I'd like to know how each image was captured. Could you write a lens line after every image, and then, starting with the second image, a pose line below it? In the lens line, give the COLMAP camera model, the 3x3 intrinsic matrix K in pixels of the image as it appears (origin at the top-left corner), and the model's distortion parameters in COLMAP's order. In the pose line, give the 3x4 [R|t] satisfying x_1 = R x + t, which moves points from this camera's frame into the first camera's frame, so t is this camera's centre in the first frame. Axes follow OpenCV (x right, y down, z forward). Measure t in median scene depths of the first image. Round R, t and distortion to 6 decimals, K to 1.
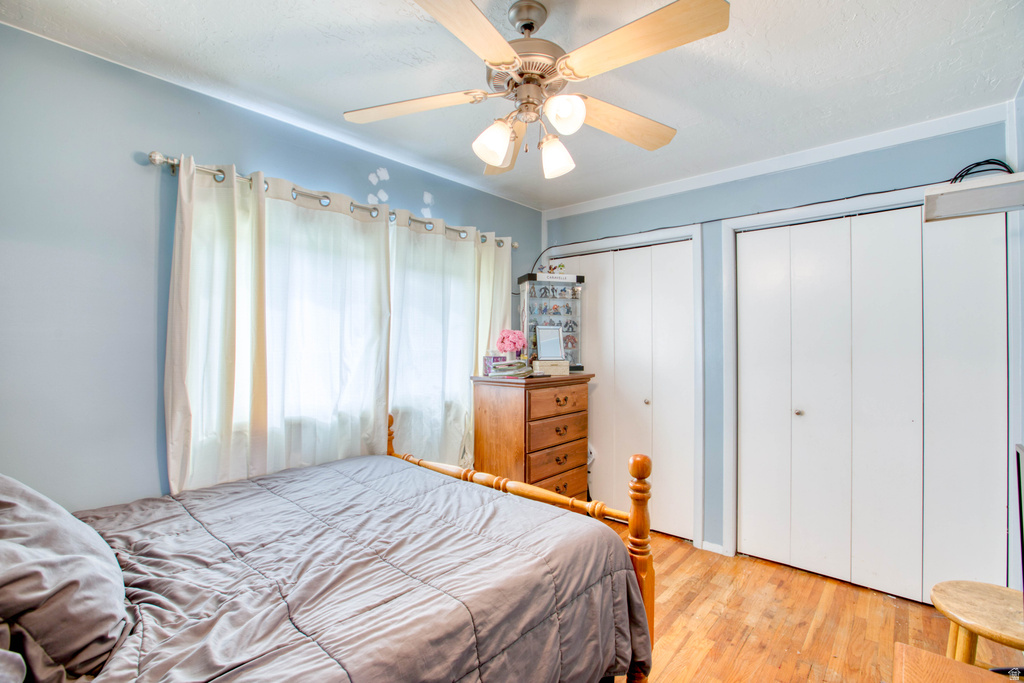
lens RADIAL K [[458.2, 0, 515.8], [0, 458.2, 340.9], [0, 0, 1]] dist [-0.027452, 0.000098]
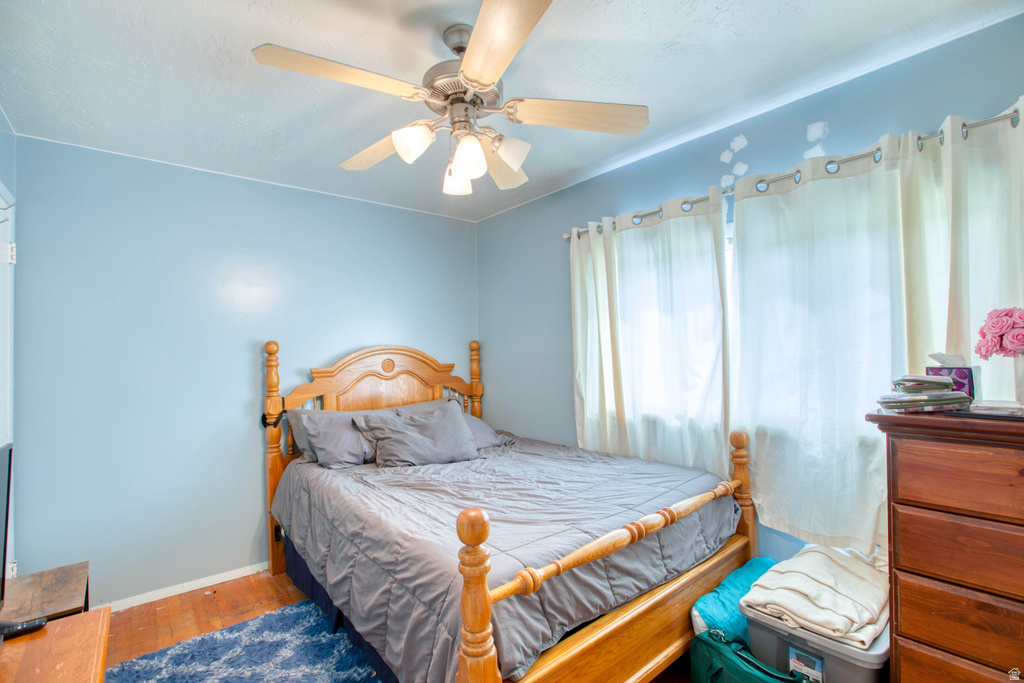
lens RADIAL K [[458.2, 0, 516.3], [0, 458.2, 343.3], [0, 0, 1]] dist [-0.027452, 0.000098]
pose [[-0.150830, -0.025825, -0.988222, 0.825365], [0.030723, 0.999053, -0.030797, 0.017280], [0.988082, -0.035006, -0.149894, 1.014149]]
